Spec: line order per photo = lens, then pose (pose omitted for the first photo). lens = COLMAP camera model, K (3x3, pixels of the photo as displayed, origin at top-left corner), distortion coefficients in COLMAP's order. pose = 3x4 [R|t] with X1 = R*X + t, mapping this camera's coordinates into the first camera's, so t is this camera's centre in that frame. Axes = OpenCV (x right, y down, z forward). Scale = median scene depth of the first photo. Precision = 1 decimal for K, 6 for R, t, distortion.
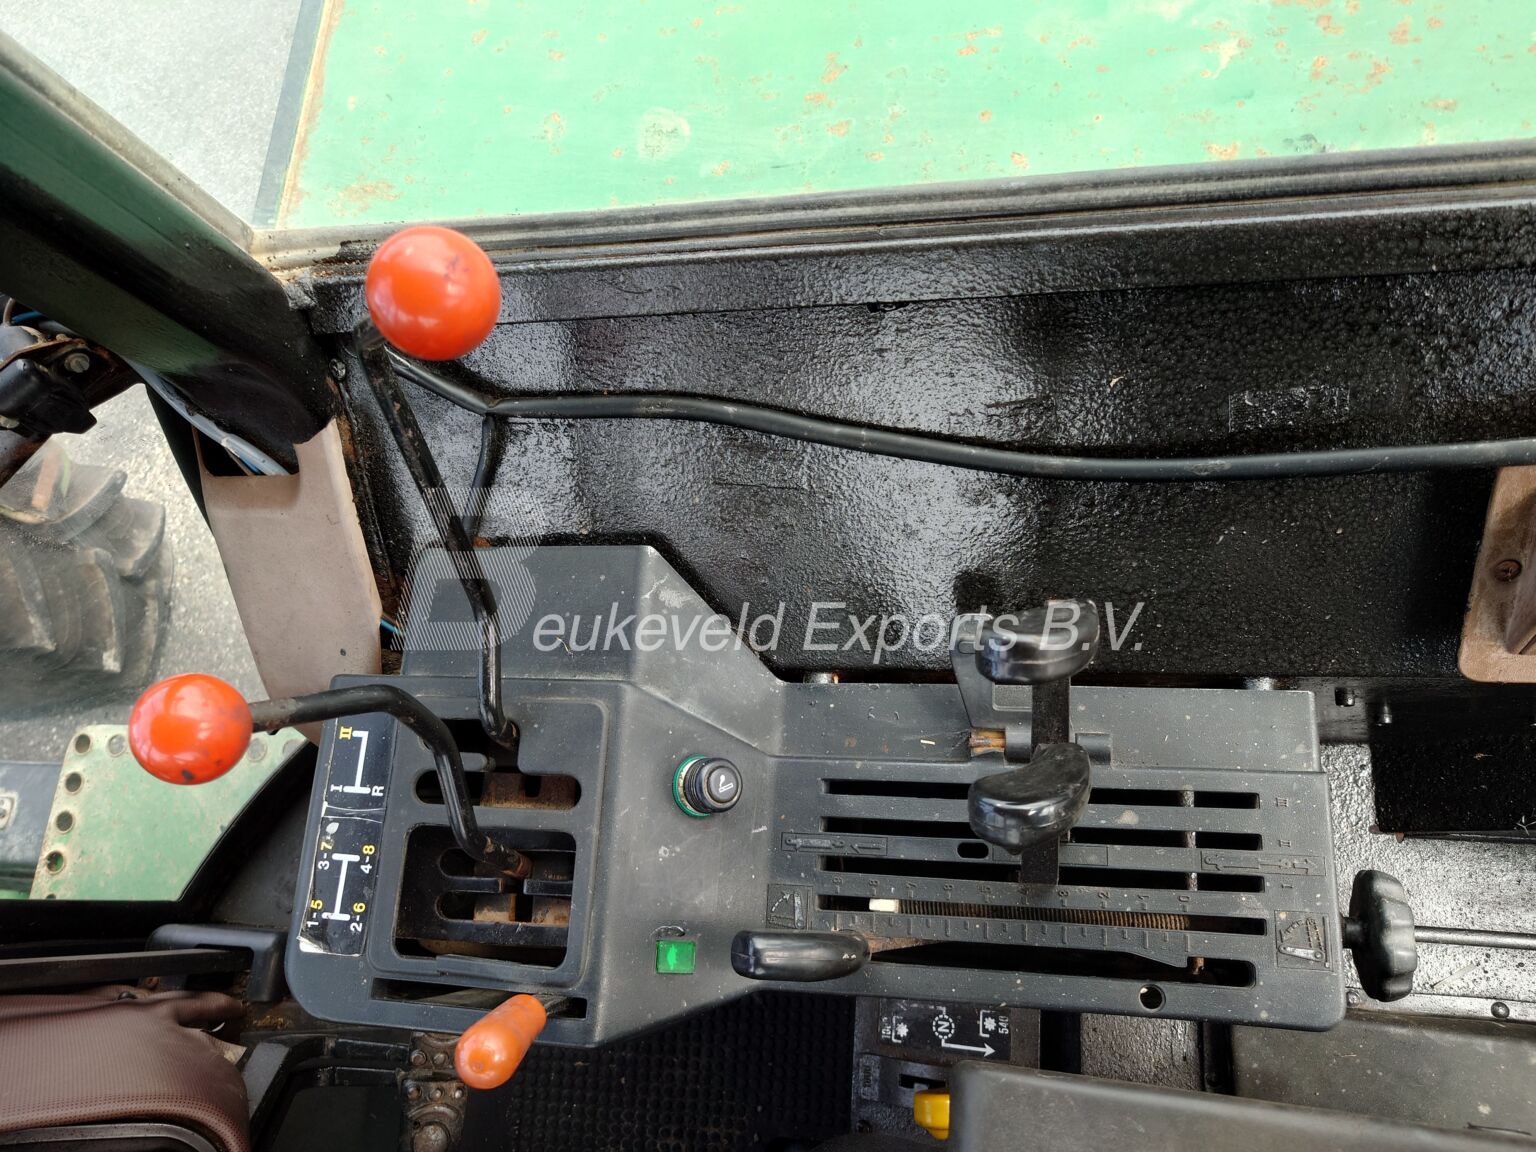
lens RADIAL K [[1110.6, 0, 768.0], [0, 1110.6, 576.0], [0, 0, 1]] dist [-0.043244, 0.040819]
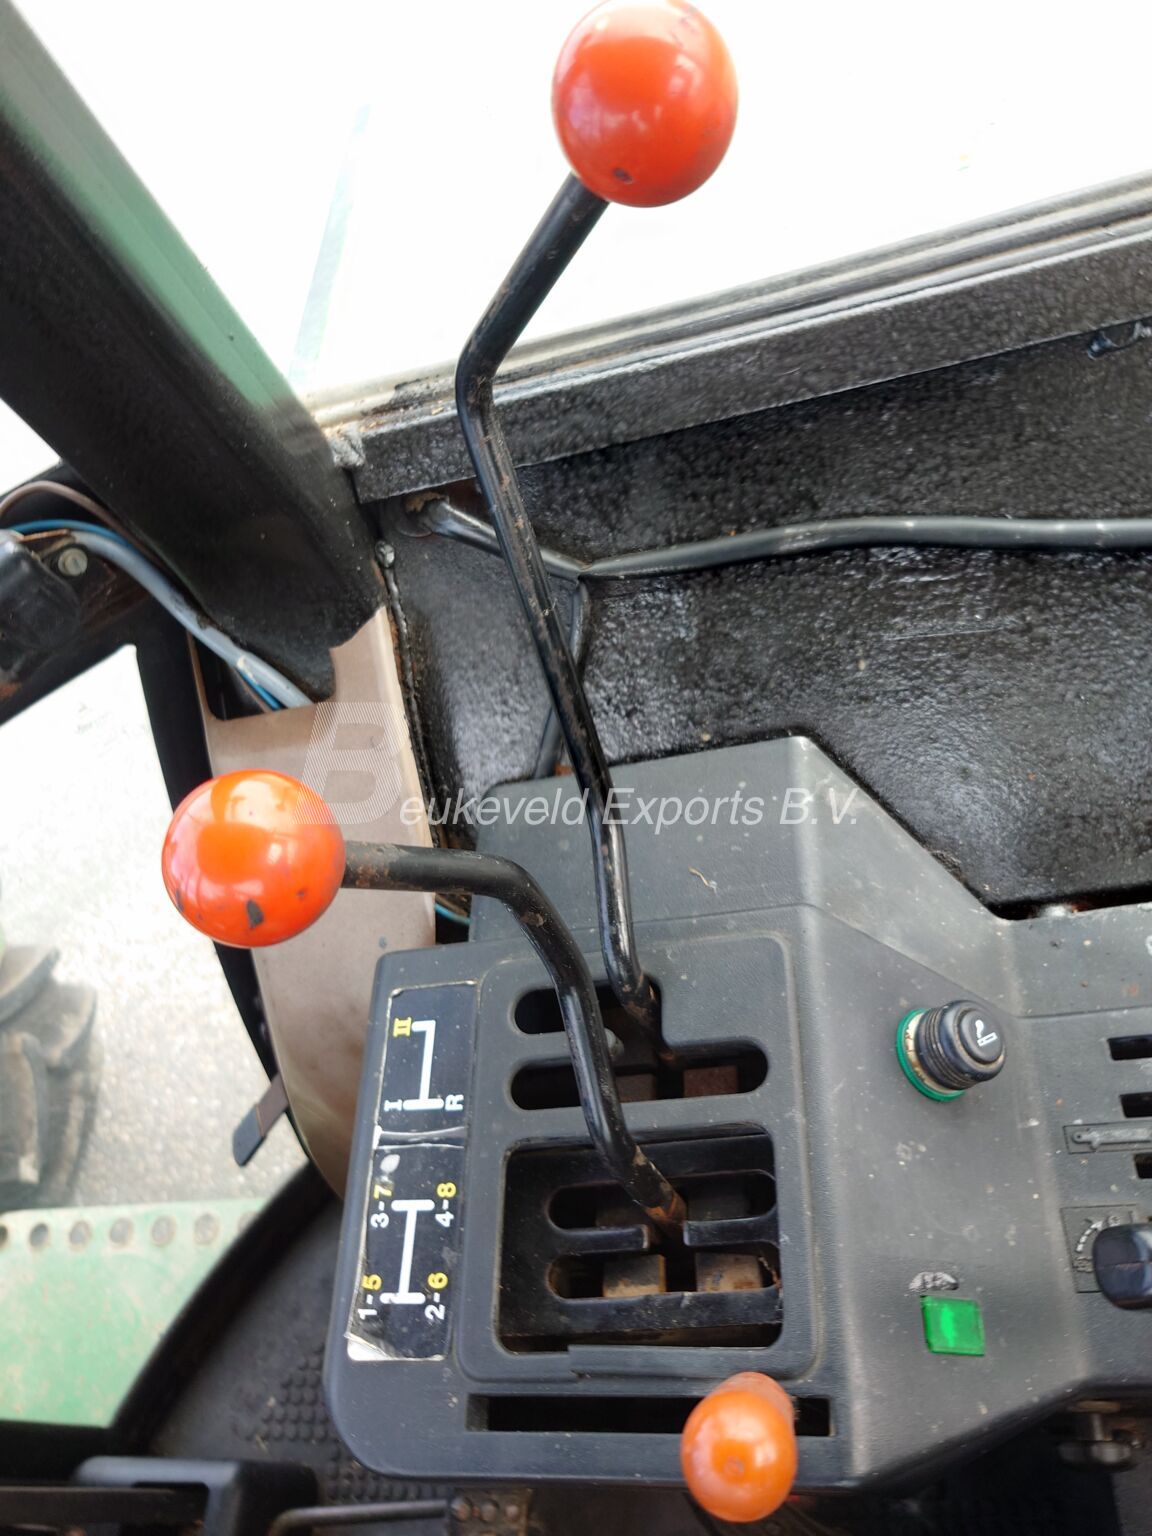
lens RADIAL K [[1150.9, 0, 576.0], [0, 1150.9, 768.0], [0, 0, 1]] dist [-0.035849, 0.046072]
pose [[0.992528, -0.095336, -0.076152, -0.206157], [0.069030, 0.953364, -0.293824, 0.213021], [0.100612, 0.286371, 0.952821, 0.271767]]
